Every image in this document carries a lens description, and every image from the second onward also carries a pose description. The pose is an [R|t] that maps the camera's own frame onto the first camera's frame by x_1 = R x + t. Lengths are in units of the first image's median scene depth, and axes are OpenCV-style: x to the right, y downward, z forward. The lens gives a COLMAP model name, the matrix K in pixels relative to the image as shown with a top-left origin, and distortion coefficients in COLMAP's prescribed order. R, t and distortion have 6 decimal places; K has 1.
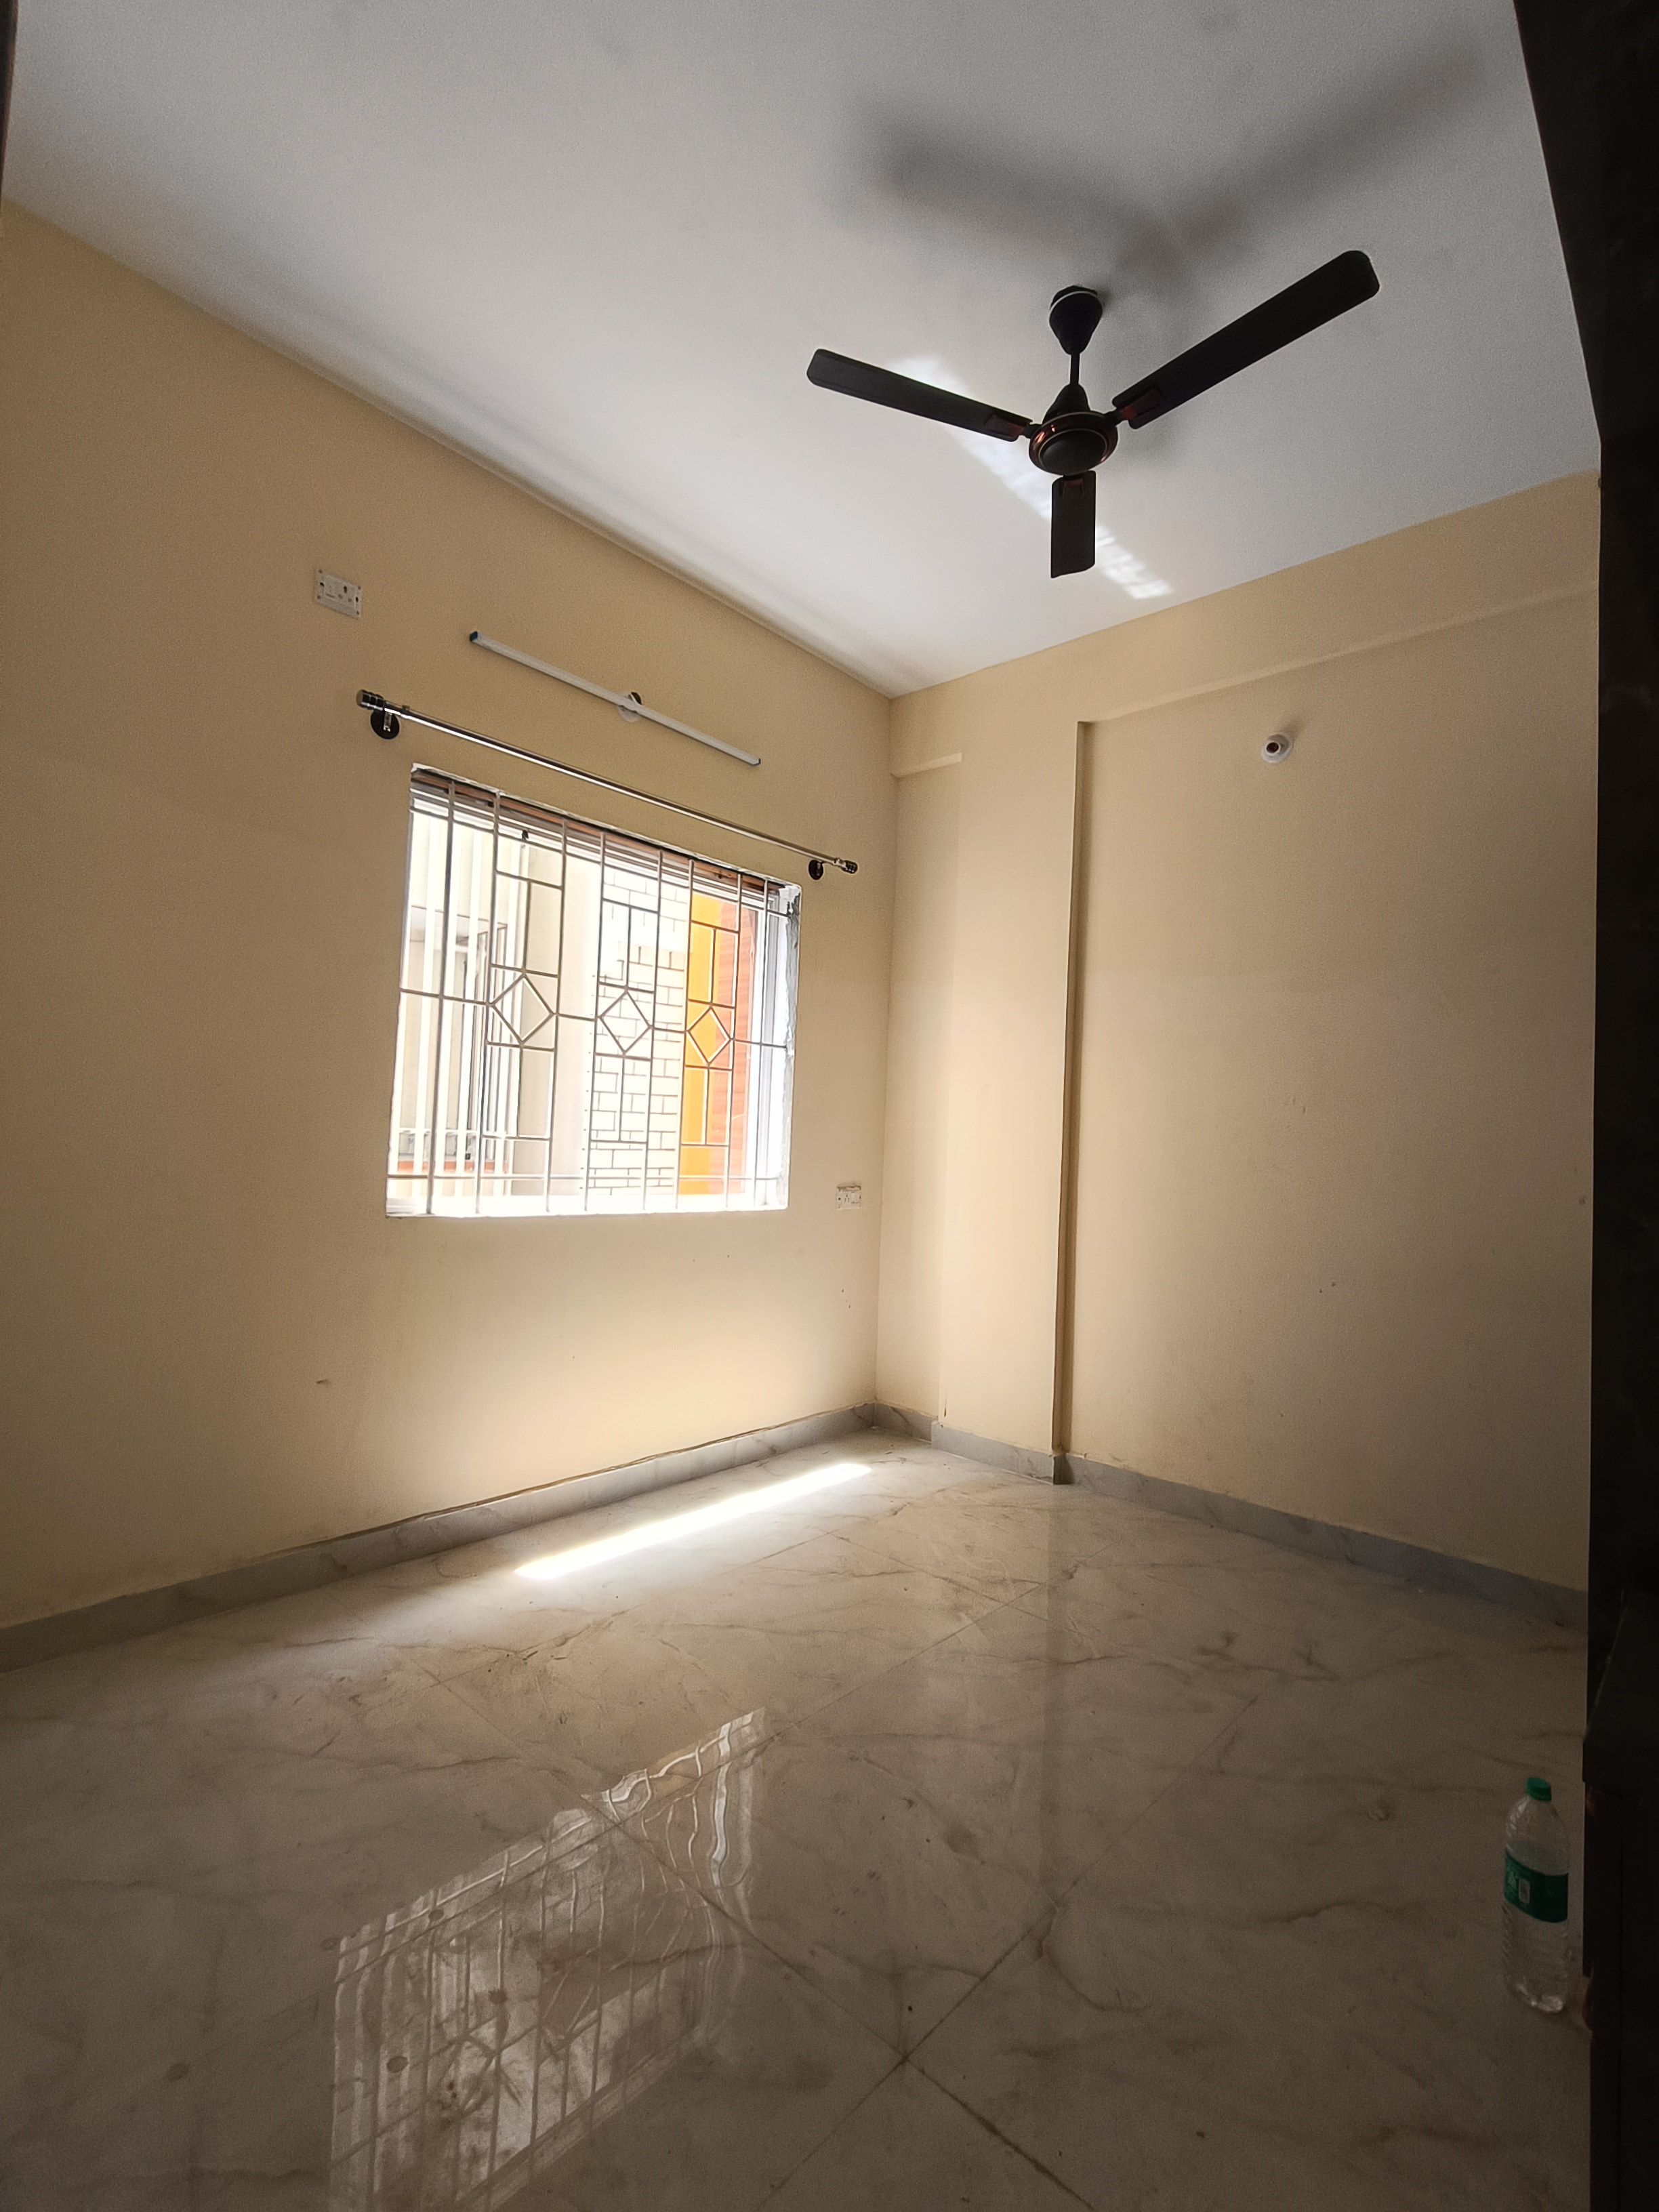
lens RADIAL K [[1033.2, 0, 826.5], [0, 1033.2, 1100.1], [0, 0, 1]] dist [0.021851, -0.000723]
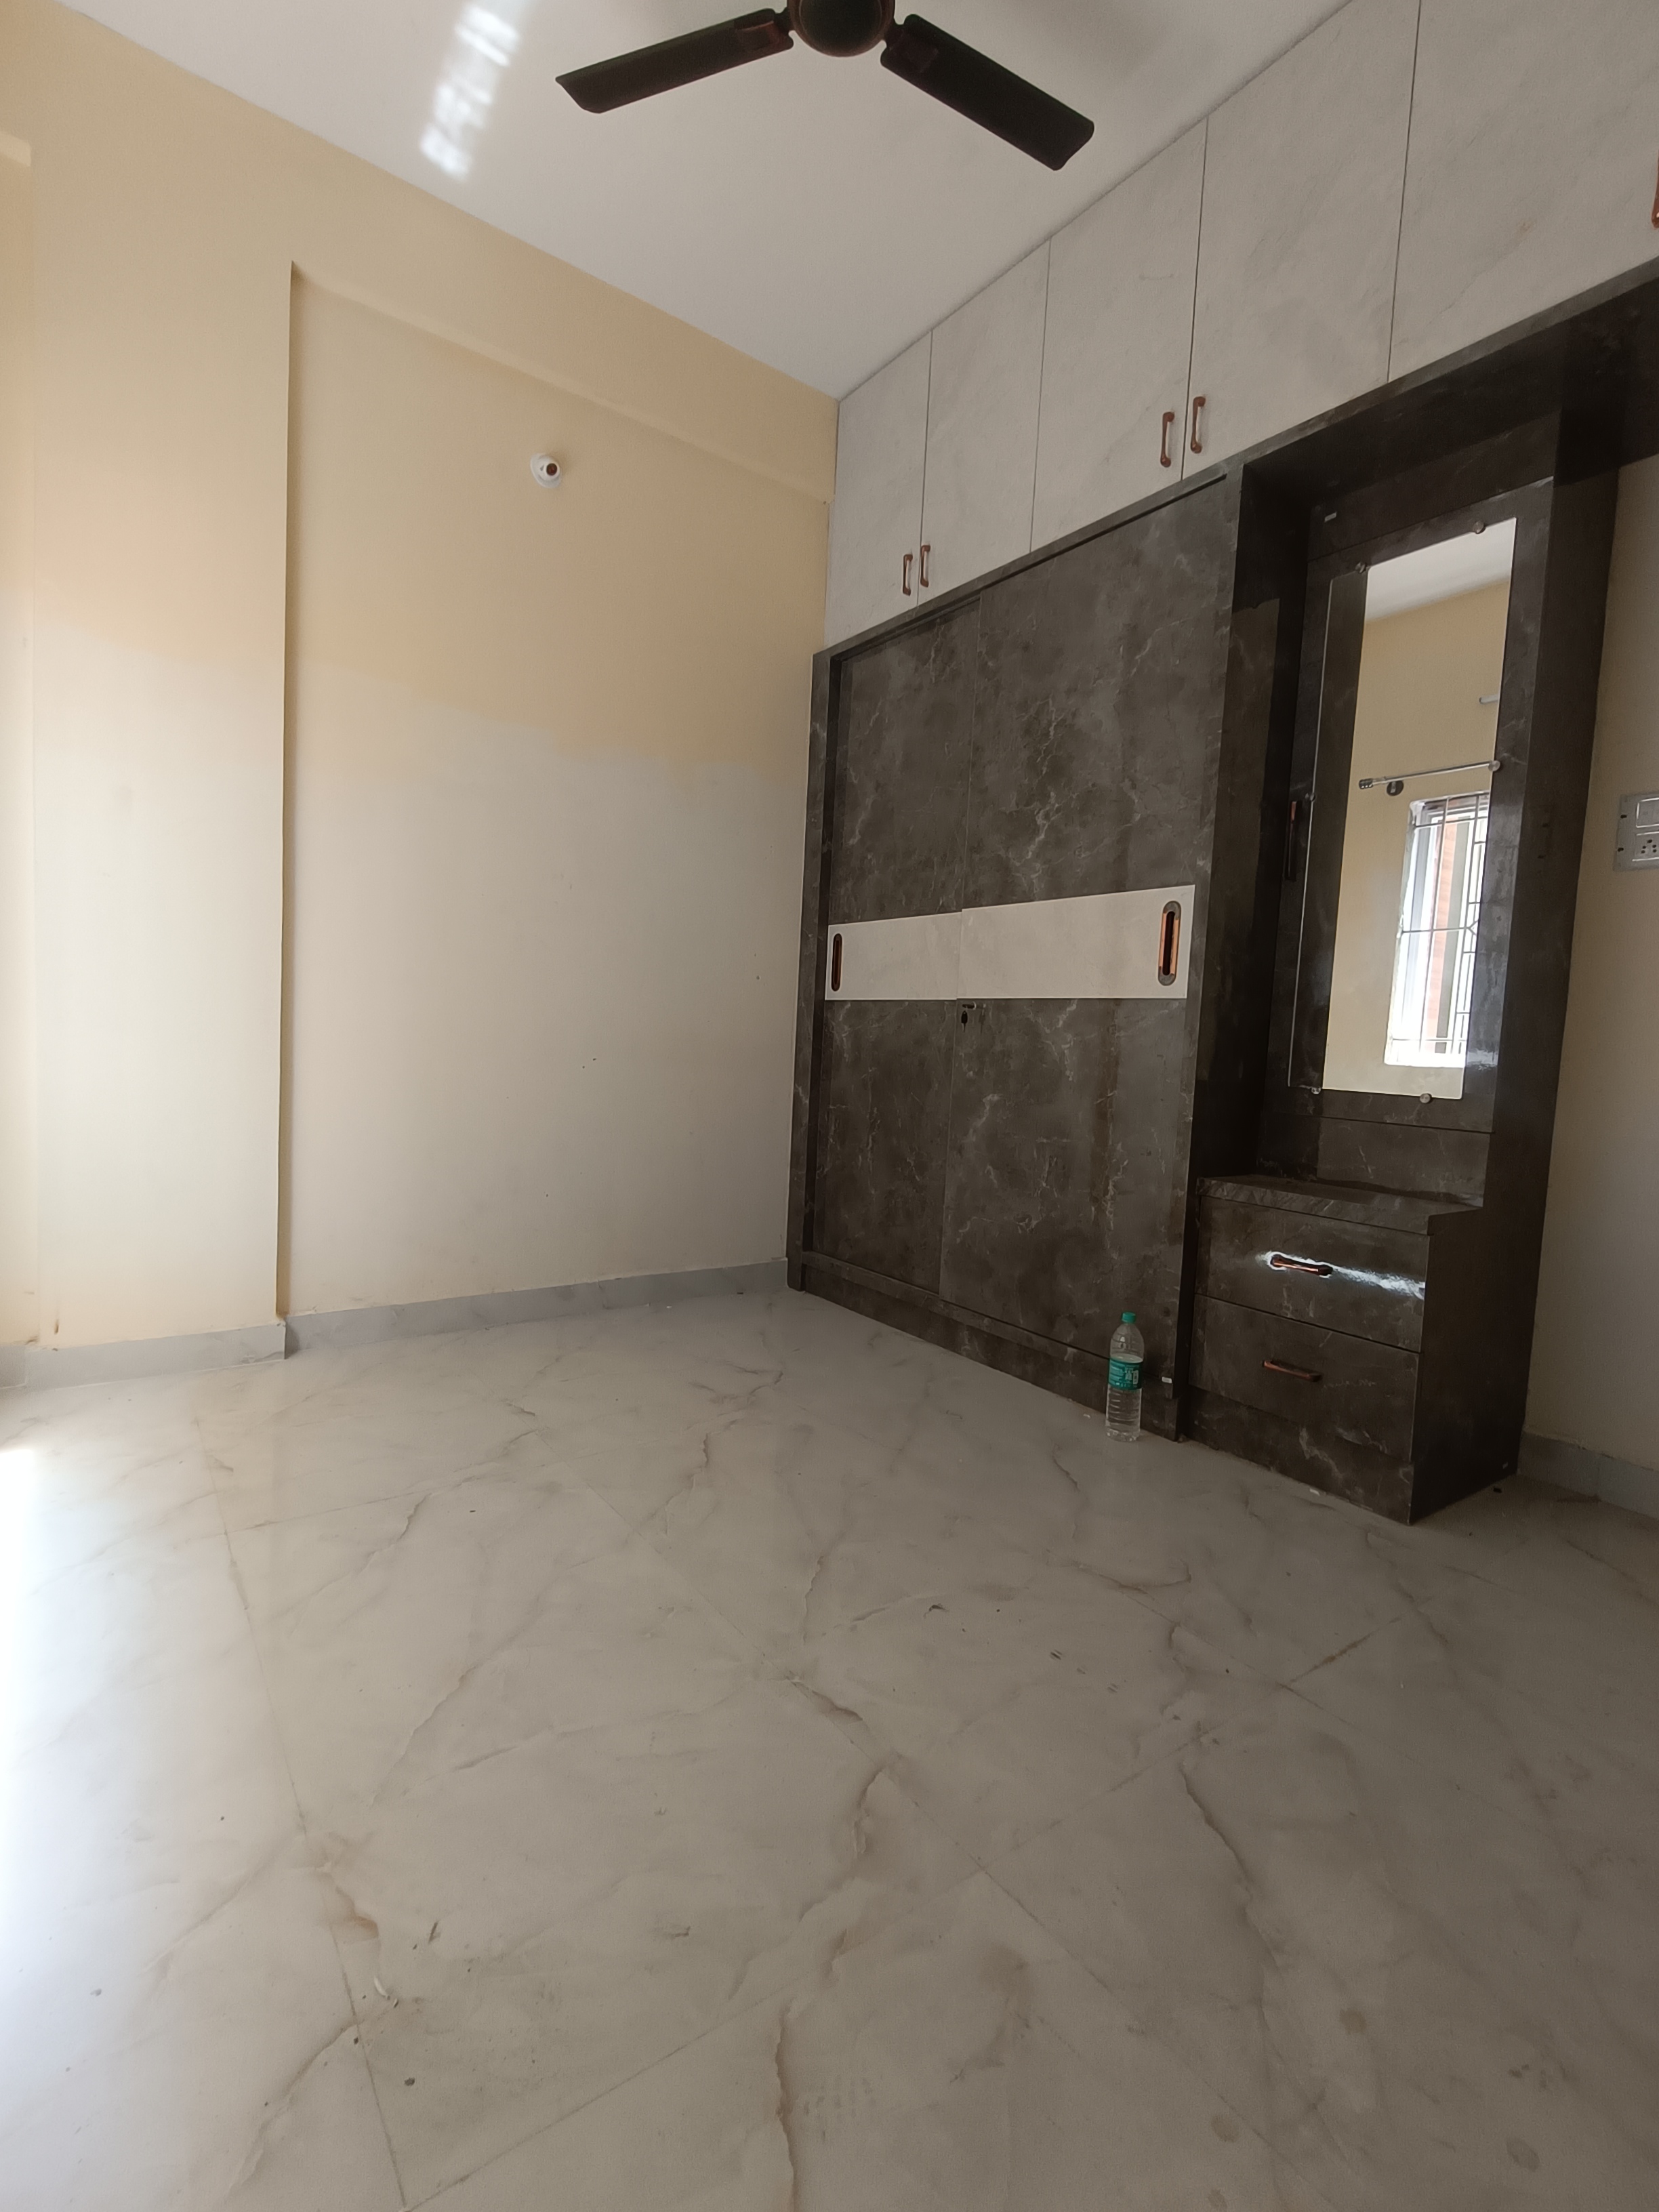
lens RADIAL K [[1015.8, 0, 803.1], [0, 1015.8, 1104.7], [0, 0, 1]] dist [0.015140, -0.006935]
pose [[0.221126, -0.099285, 0.970178, -0.449407], [-0.073415, 0.990287, 0.118076, 0.086250], [-0.972478, -0.097335, 0.211689, 0.573427]]
